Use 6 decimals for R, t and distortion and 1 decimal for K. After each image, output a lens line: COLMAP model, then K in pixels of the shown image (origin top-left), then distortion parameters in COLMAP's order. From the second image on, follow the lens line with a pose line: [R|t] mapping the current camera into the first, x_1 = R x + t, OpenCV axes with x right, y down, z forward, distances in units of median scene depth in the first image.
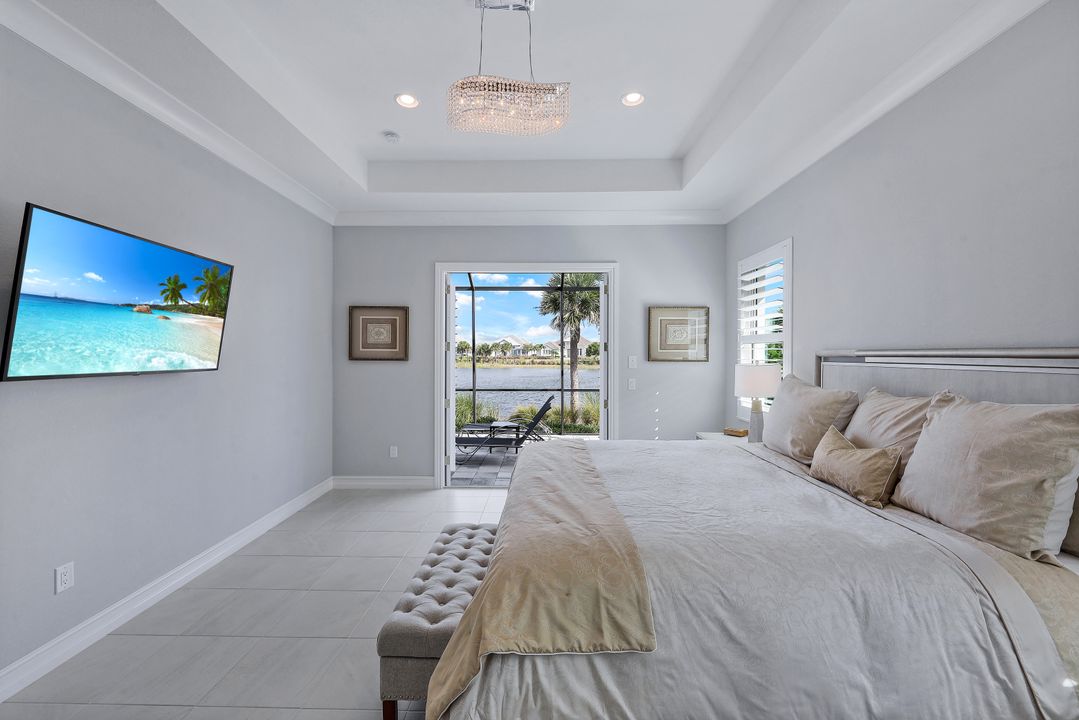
lens RADIAL K [[435.6, 0, 533.3], [0, 435.6, 357.9], [0, 0, 1]] dist [0.000980, -0.000973]
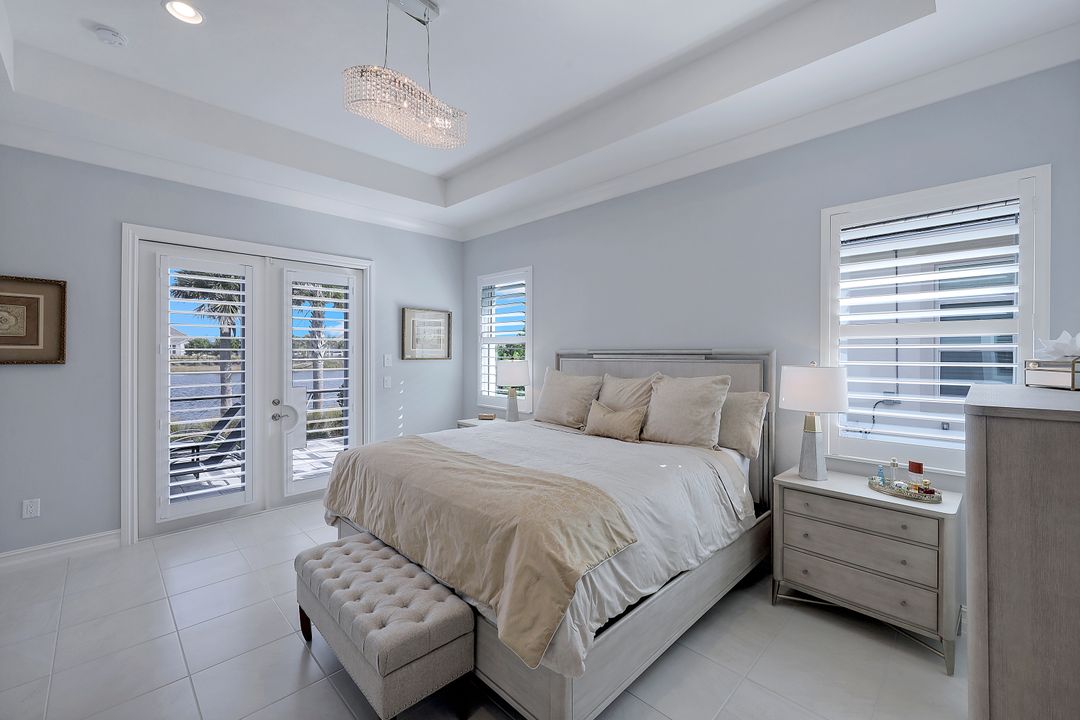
lens RADIAL K [[436.0, 0, 535.2], [0, 436.0, 357.5], [0, 0, 1]] dist [0.000980, -0.000973]
pose [[0.699683, -0.011436, 0.714362, -0.578770], [0.007154, 0.999934, 0.009001, -0.007561], [-0.714418, -0.001187, 0.699718, 0.078414]]
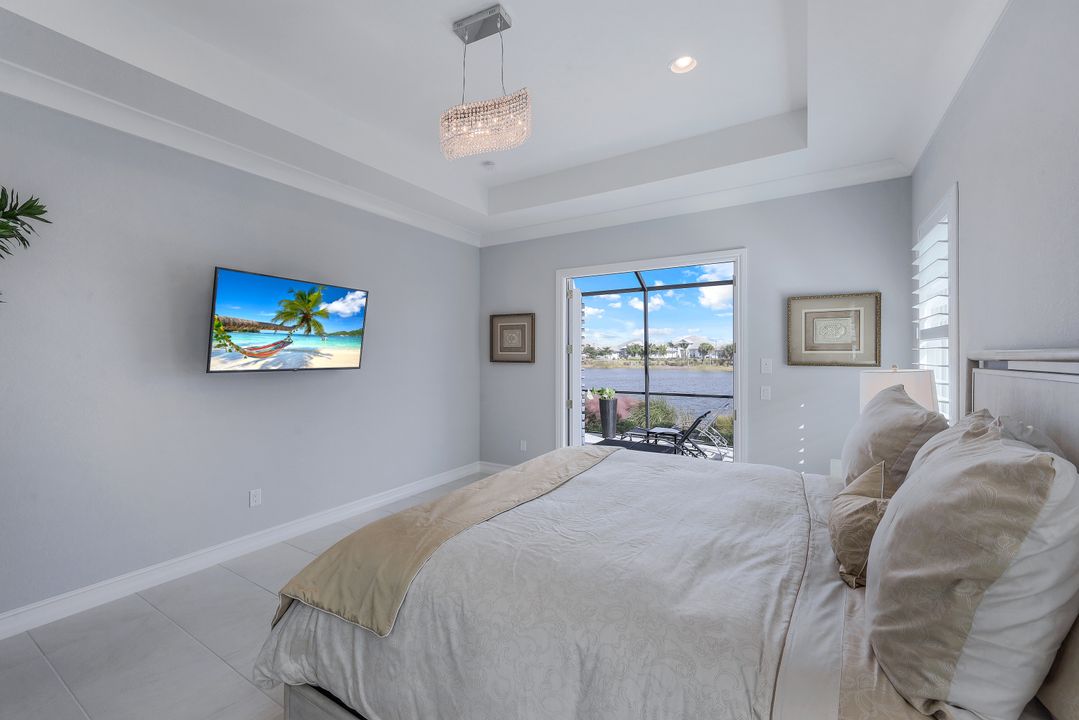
lens RADIAL K [[435.6, 0, 533.8], [0, 435.6, 359.6], [0, 0, 1]] dist [0.000980, -0.000973]
pose [[0.861131, 0.002422, -0.508378, 0.584806], [-0.003041, 0.999995, -0.000388, -0.002448], [0.508374, 0.001880, 0.861134, 0.139320]]
